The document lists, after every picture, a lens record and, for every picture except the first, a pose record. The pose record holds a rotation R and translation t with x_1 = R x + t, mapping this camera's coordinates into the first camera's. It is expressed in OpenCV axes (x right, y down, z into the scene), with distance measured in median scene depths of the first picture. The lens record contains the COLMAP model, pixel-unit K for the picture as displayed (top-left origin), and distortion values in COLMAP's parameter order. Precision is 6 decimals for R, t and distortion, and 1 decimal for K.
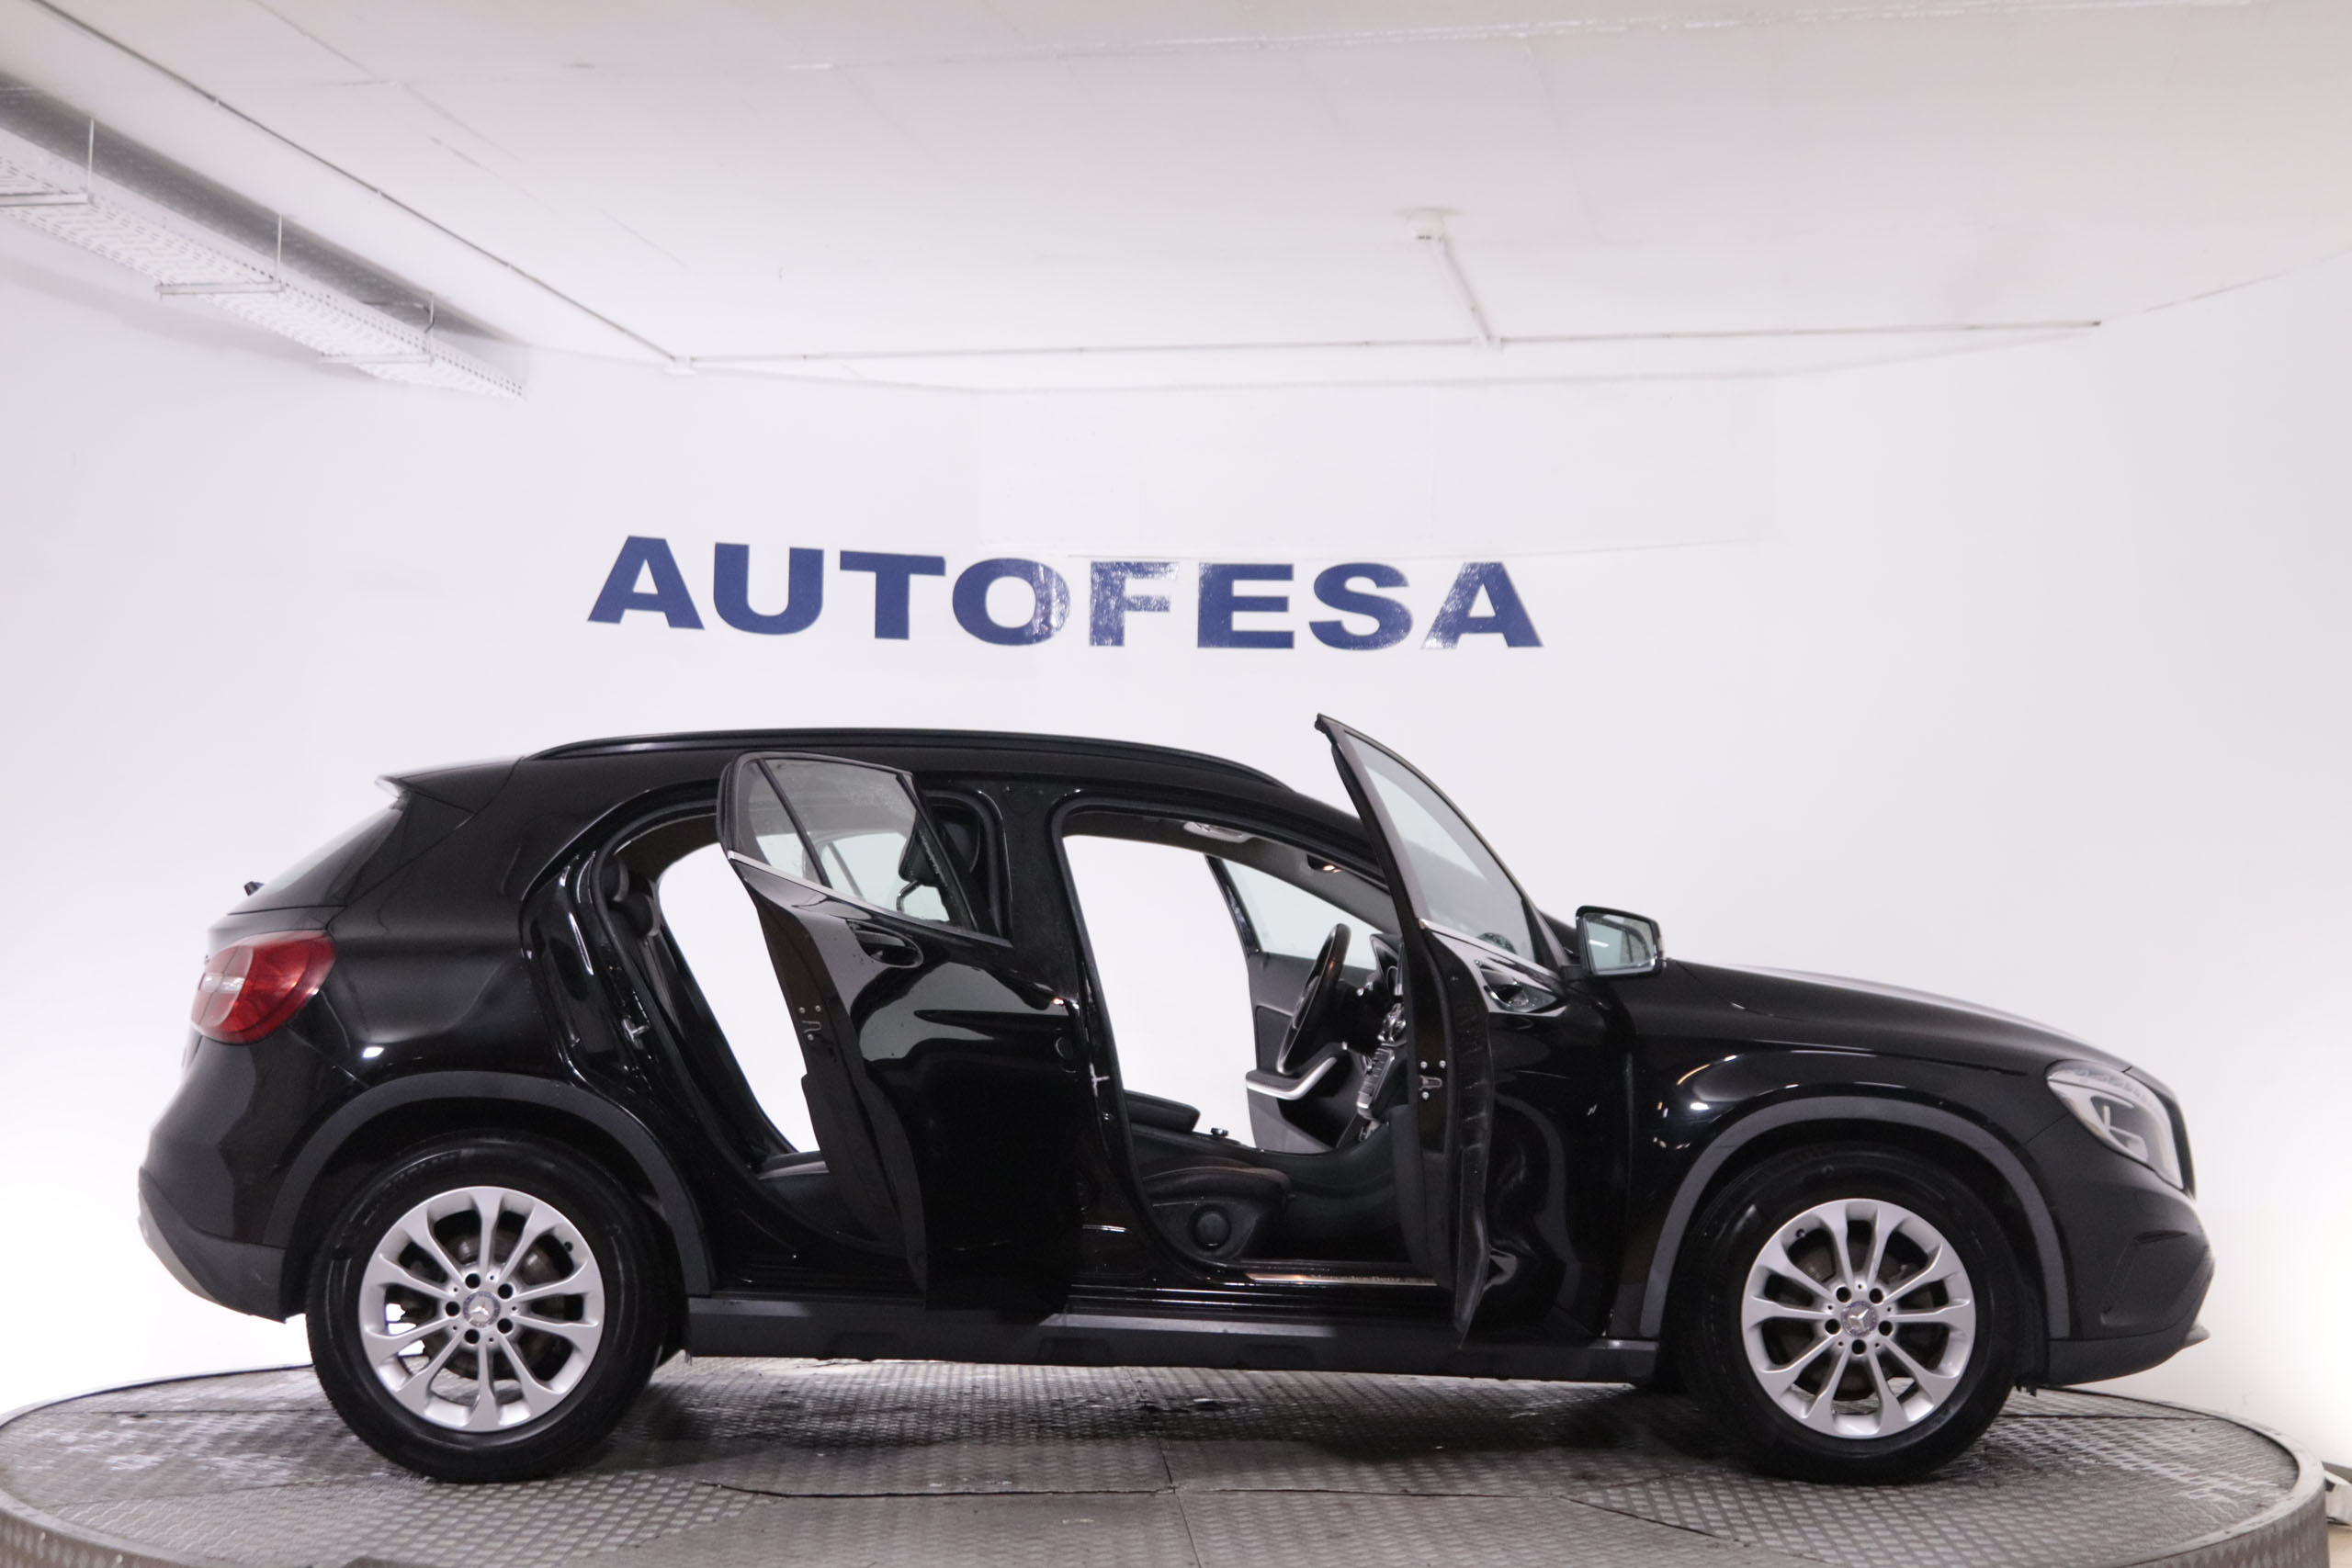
lens RADIAL K [[3565.2, 0, 1160.1], [0, 3565.2, 745.3], [0, 0, 1]] dist [-0.036112, 0.125442]
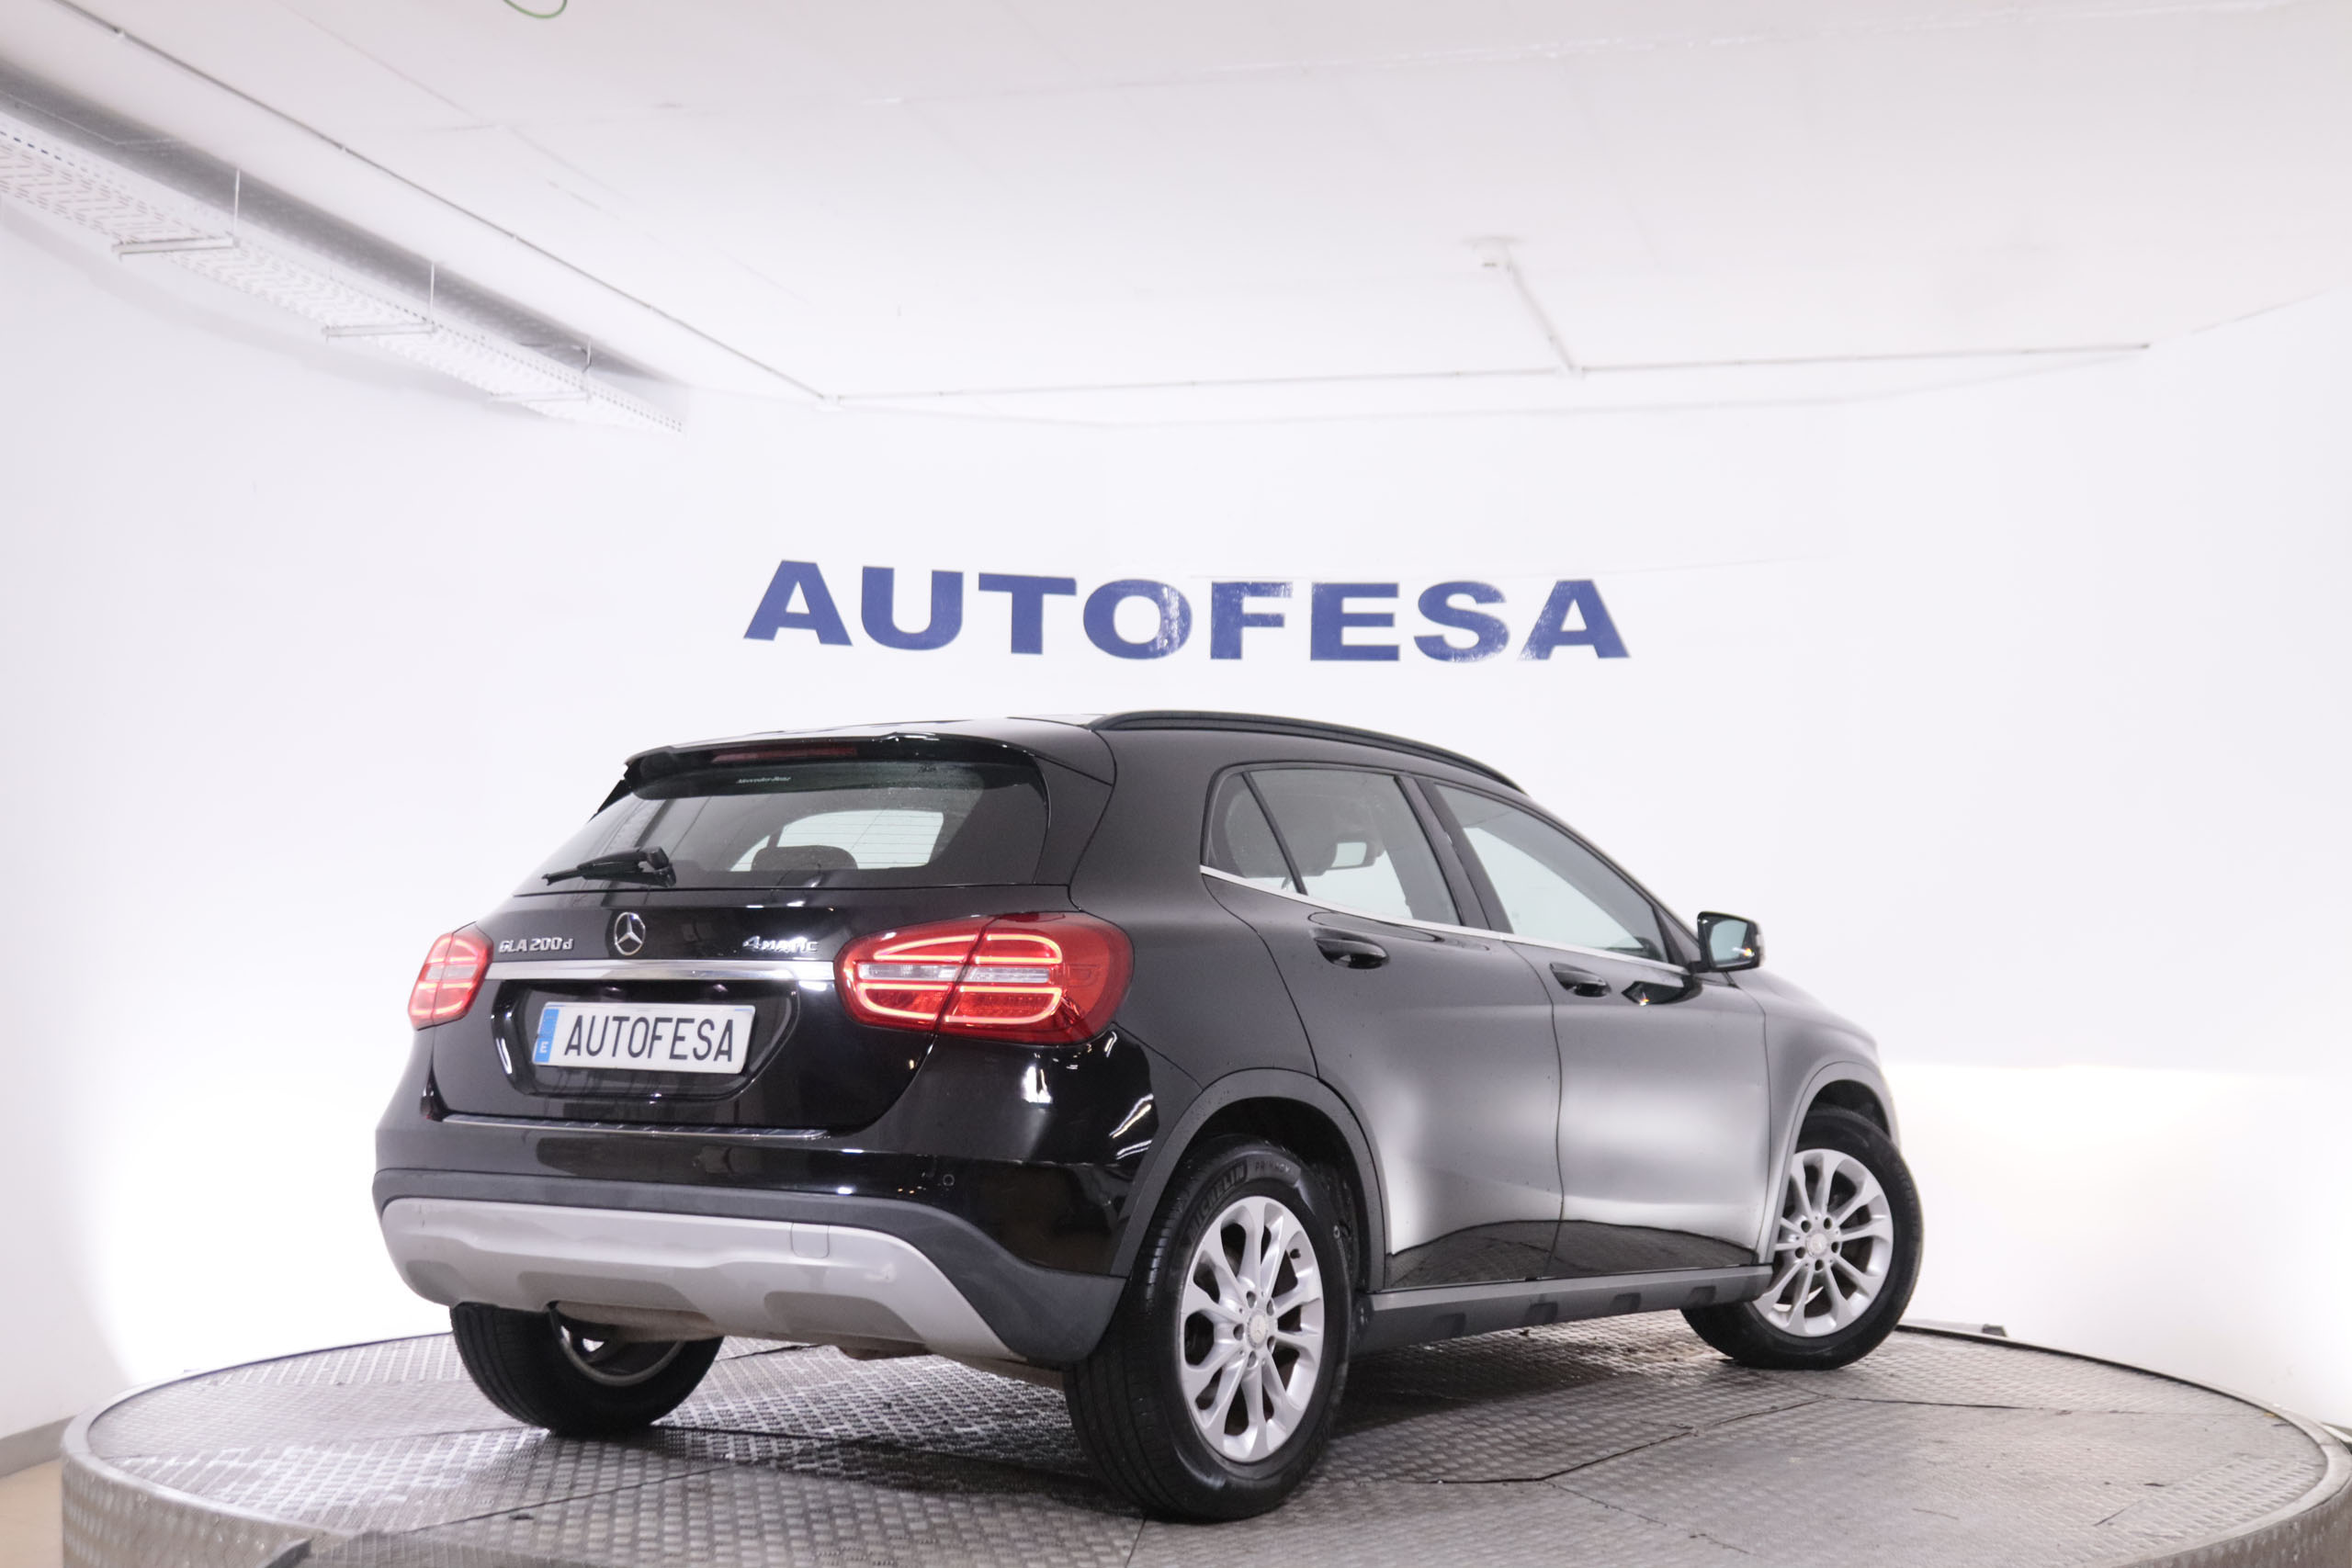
lens RADIAL K [[3086.7, 0, 1176.0], [0, 3086.7, 784.0], [0, 0, 1]] dist [-0.076029, 0.161918]
pose [[0.997600, -0.002667, -0.069182, 0.037899], [0.003072, 0.999979, 0.005751, 0.004896], [0.069165, -0.005949, 0.997587, 0.071038]]
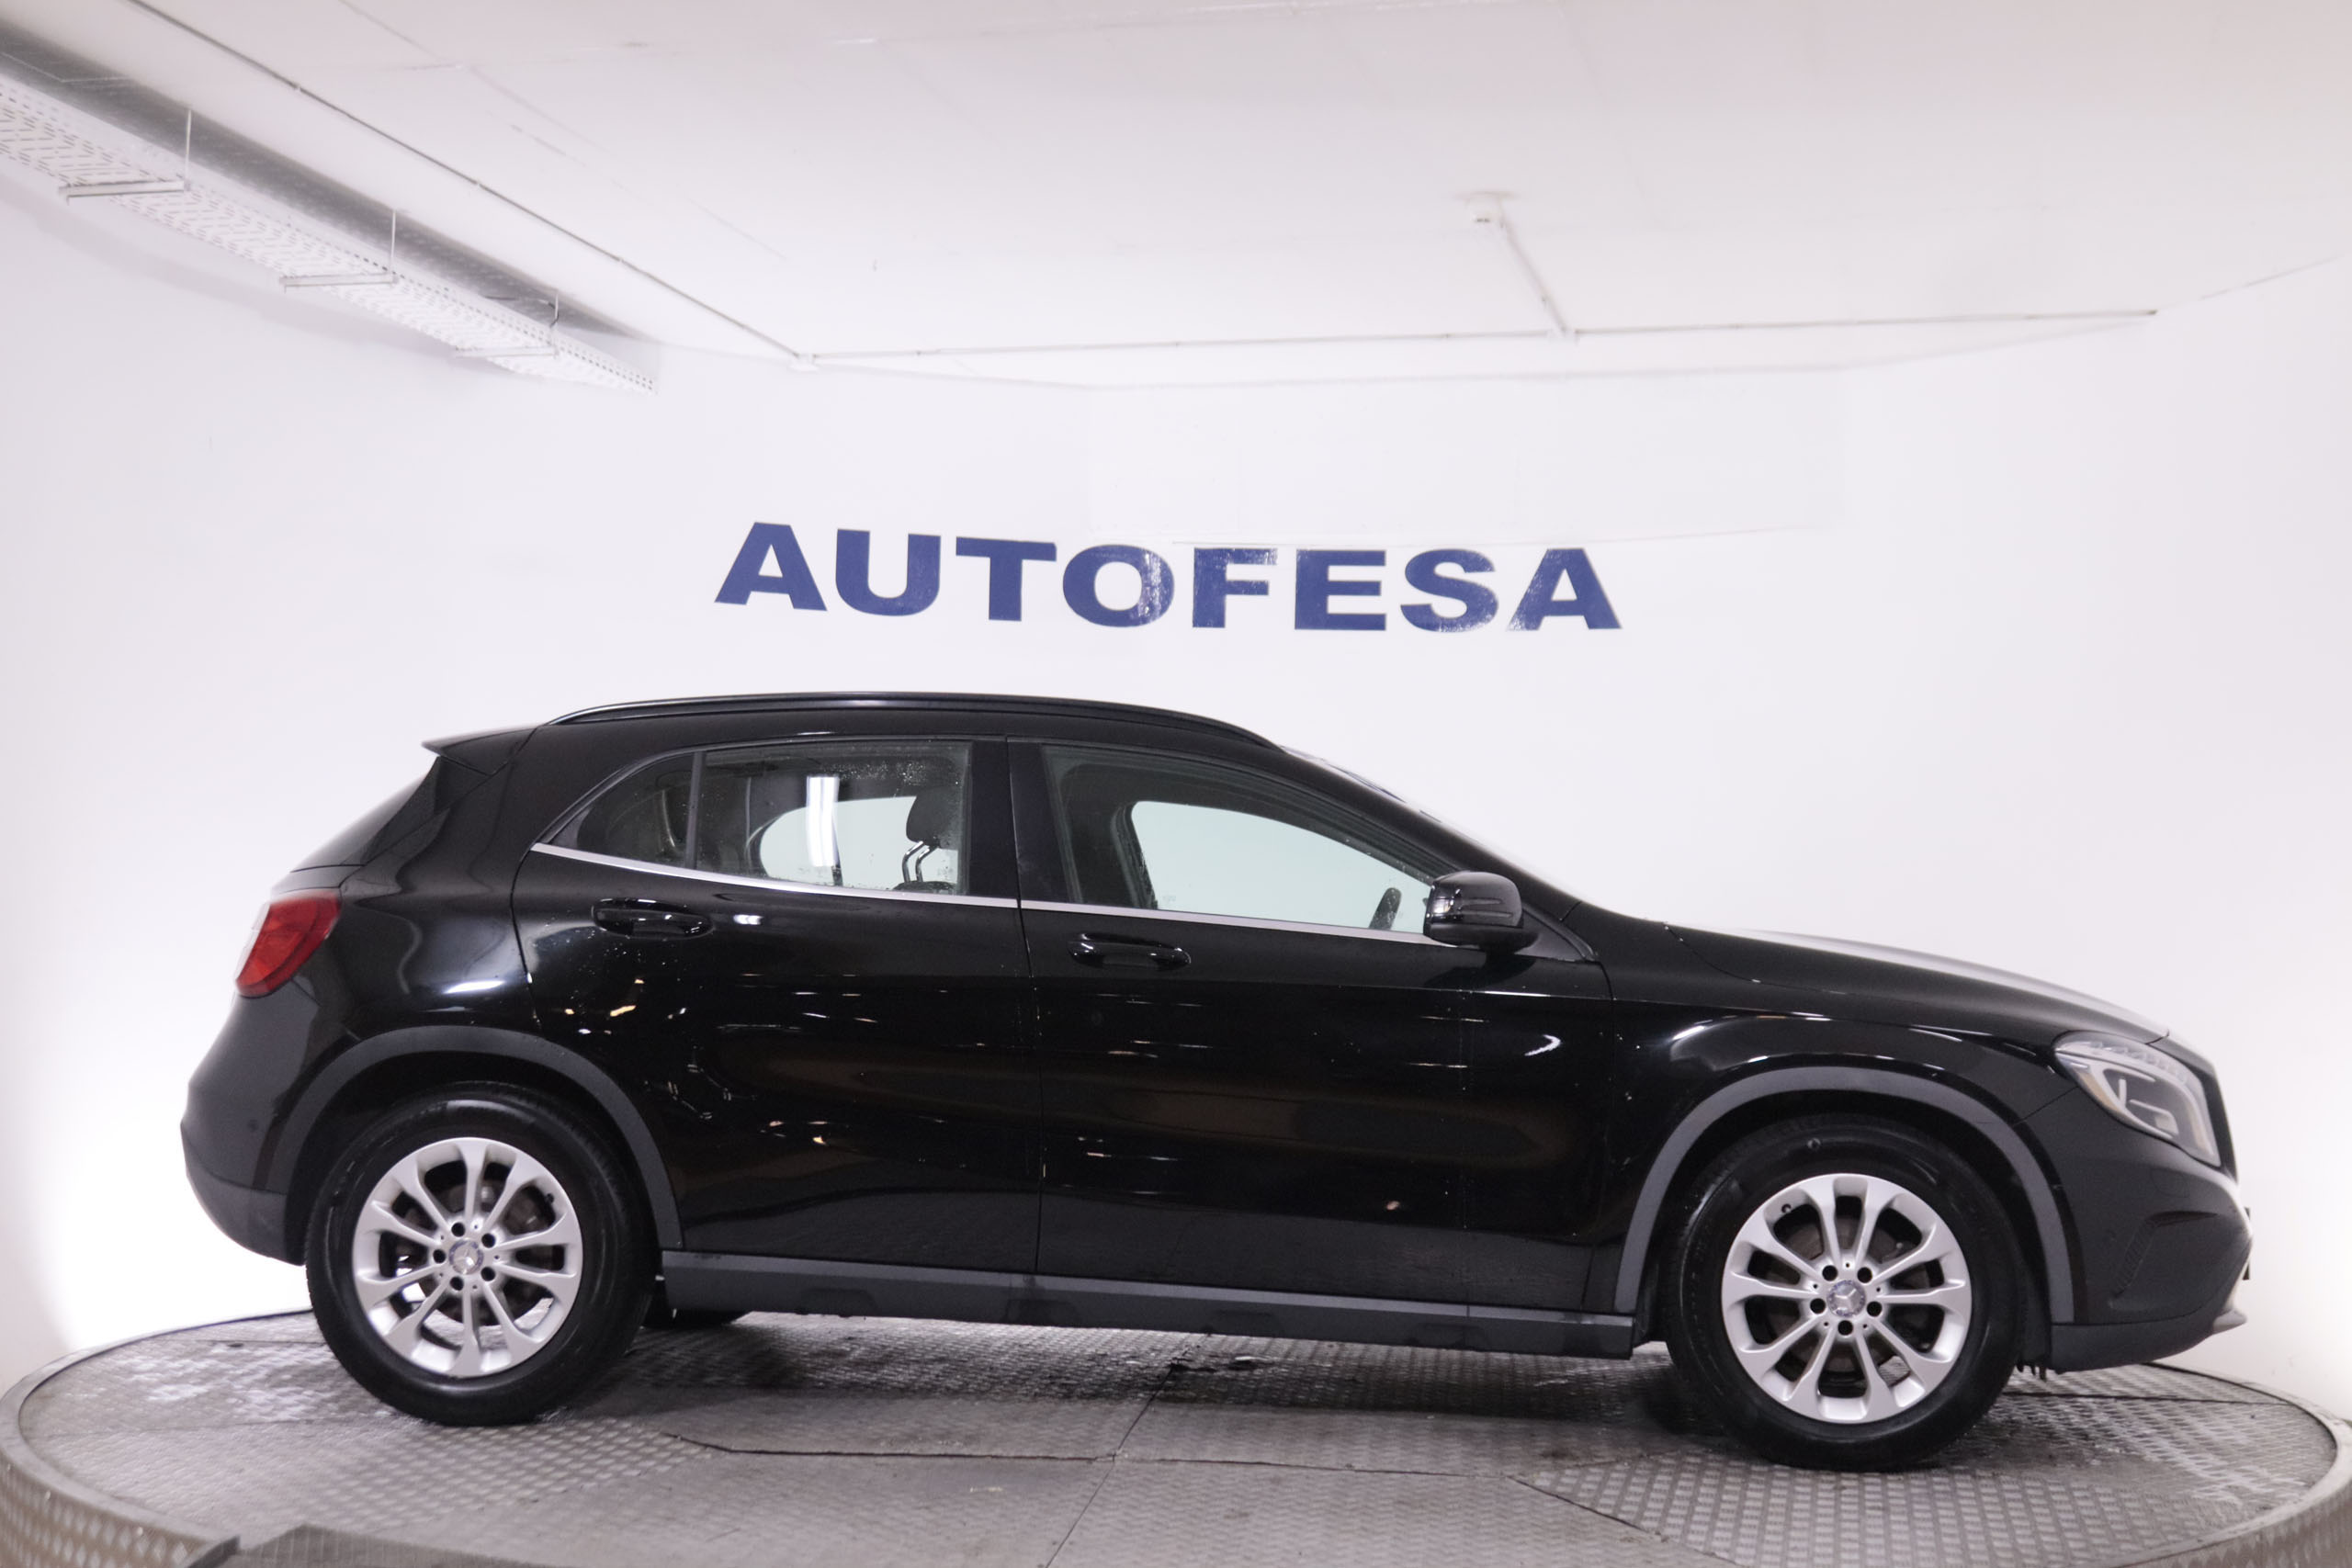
lens RADIAL K [[3079.3, 0, 1182.2], [0, 3079.3, 793.4], [0, 0, 1]] dist [-0.077271, 0.157962]
pose [[0.998083, 0.004802, -0.061708, 0.037082], [-0.003786, 0.999856, 0.016566, 0.006820], [0.061779, -0.016301, 0.997957, 0.094793]]
